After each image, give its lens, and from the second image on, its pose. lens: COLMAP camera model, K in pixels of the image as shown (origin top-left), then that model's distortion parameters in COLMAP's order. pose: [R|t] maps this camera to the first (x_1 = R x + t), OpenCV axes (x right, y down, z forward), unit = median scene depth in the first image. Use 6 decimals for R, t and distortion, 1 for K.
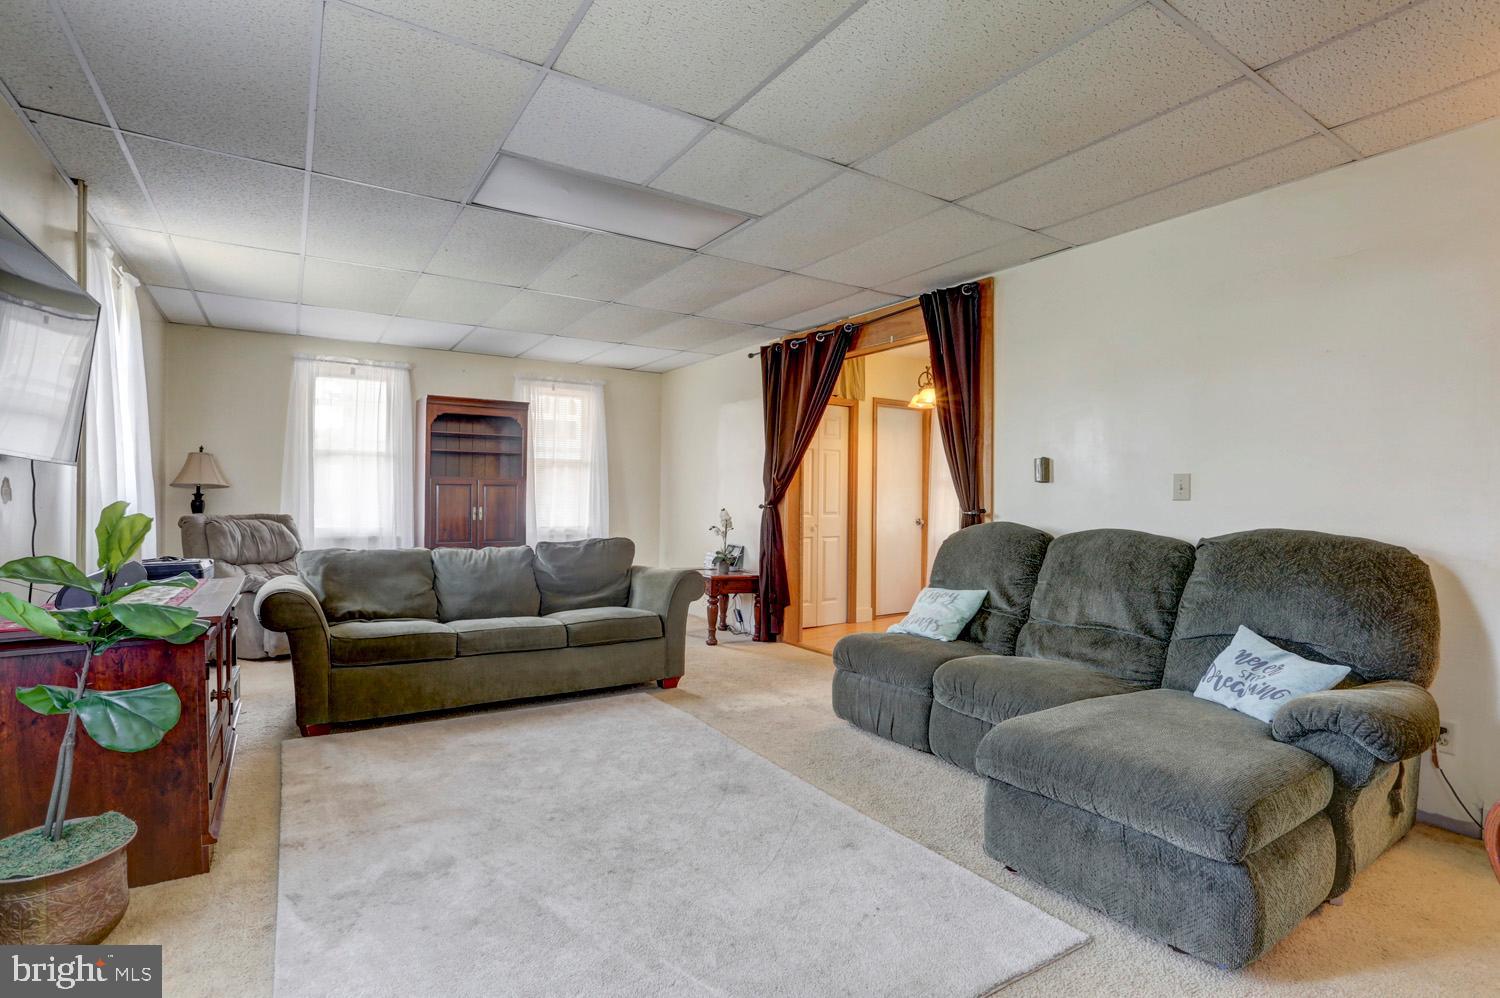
lens RADIAL K [[726.8, 0, 748.0], [0, 726.8, 499.4], [0, 0, 1]] dist [-0.074112, 0.032600]
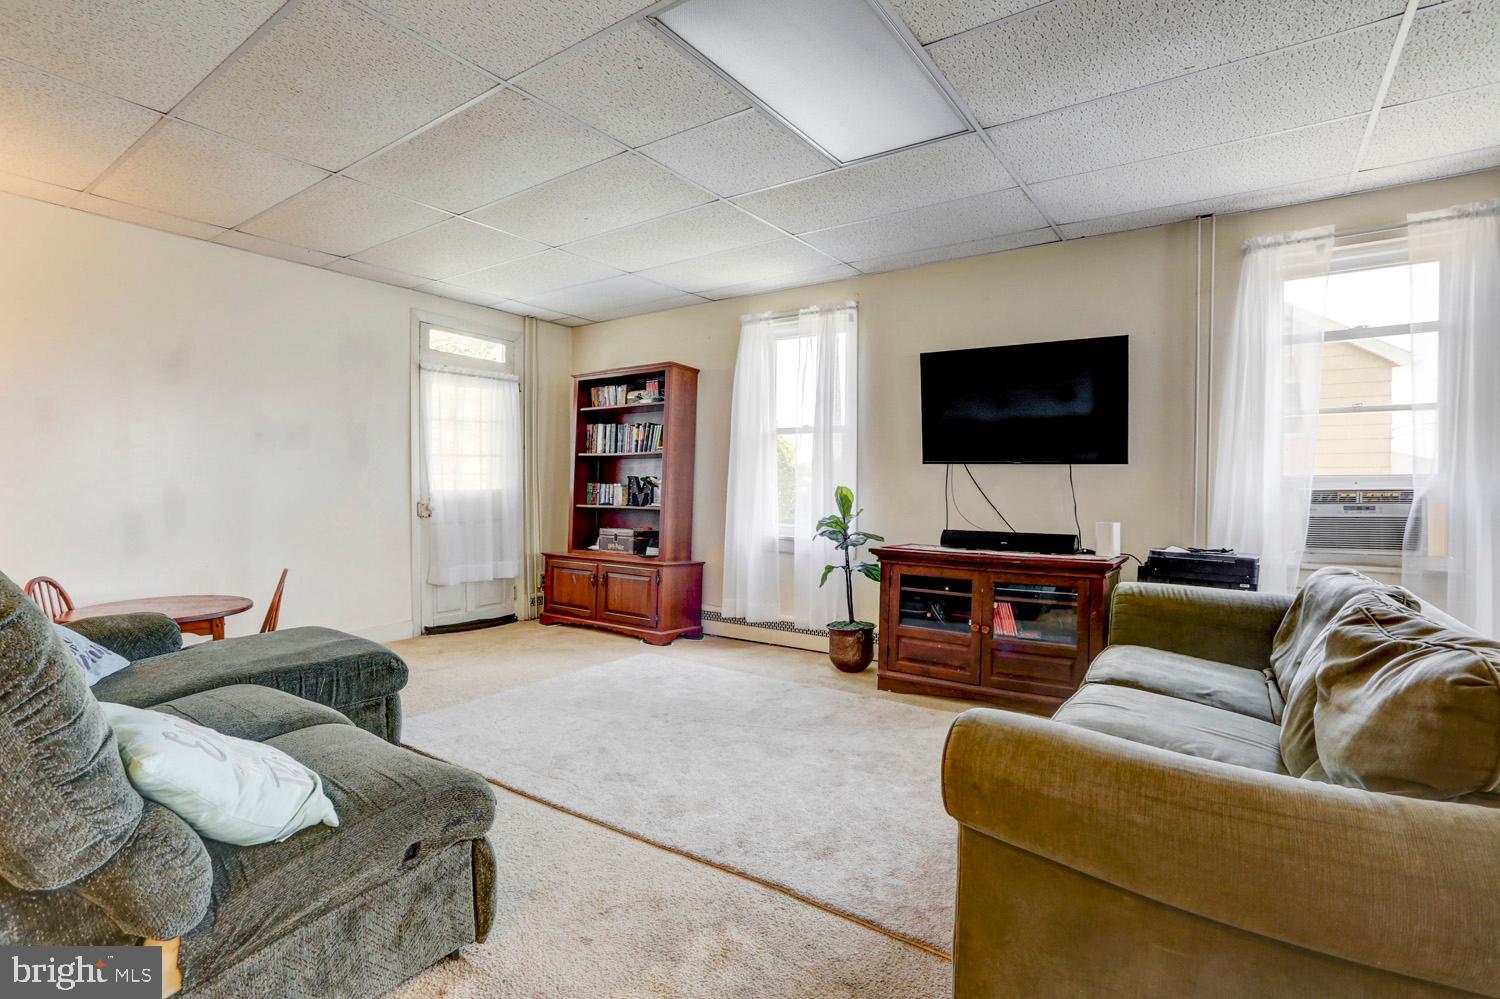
lens RADIAL K [[726.8, 0, 748.0], [0, 726.8, 499.9], [0, 0, 1]] dist [-0.074112, 0.032600]
pose [[-0.927339, -0.014560, -0.373940, 0.136103], [-0.019557, 0.999763, 0.009573, 0.014739], [0.373712, 0.016191, -0.927404, 1.423769]]
